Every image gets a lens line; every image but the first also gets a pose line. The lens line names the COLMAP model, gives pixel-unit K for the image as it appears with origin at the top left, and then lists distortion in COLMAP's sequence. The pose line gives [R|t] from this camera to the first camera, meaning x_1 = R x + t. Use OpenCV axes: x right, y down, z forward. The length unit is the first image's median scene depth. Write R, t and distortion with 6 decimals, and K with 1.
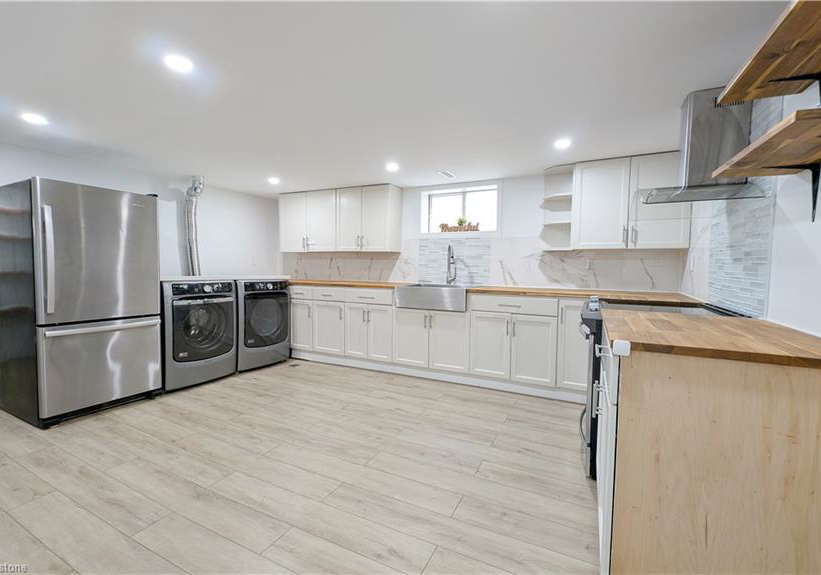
lens RADIAL K [[358.2, 0, 411.2], [0, 358.2, 285.8], [0, 0, 1]] dist [0.005055, -0.003215]
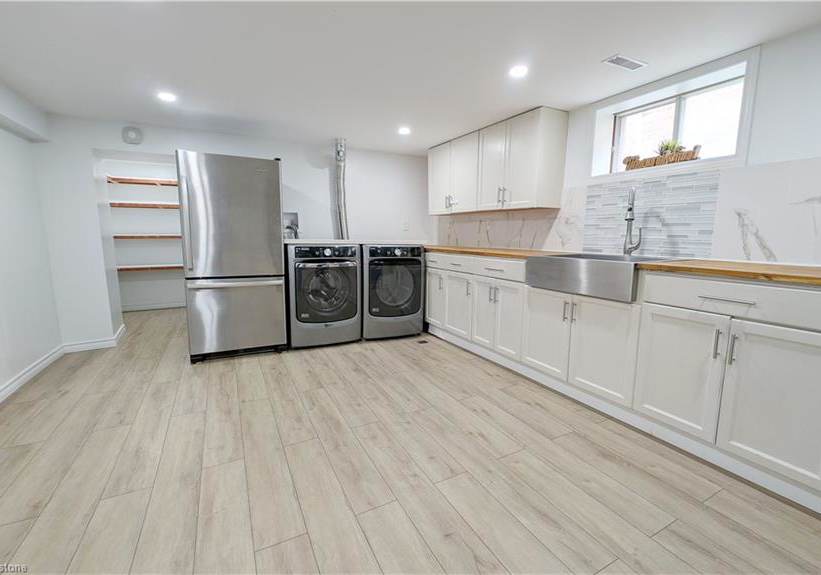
lens RADIAL K [[358.2, 0, 409.9], [0, 358.2, 285.1], [0, 0, 1]] dist [0.005055, -0.003215]
pose [[0.813950, 0.075325, -0.576031, 0.182366], [-0.028008, 0.995493, 0.090600, 0.002139], [0.580259, -0.057611, 0.812392, 0.315355]]
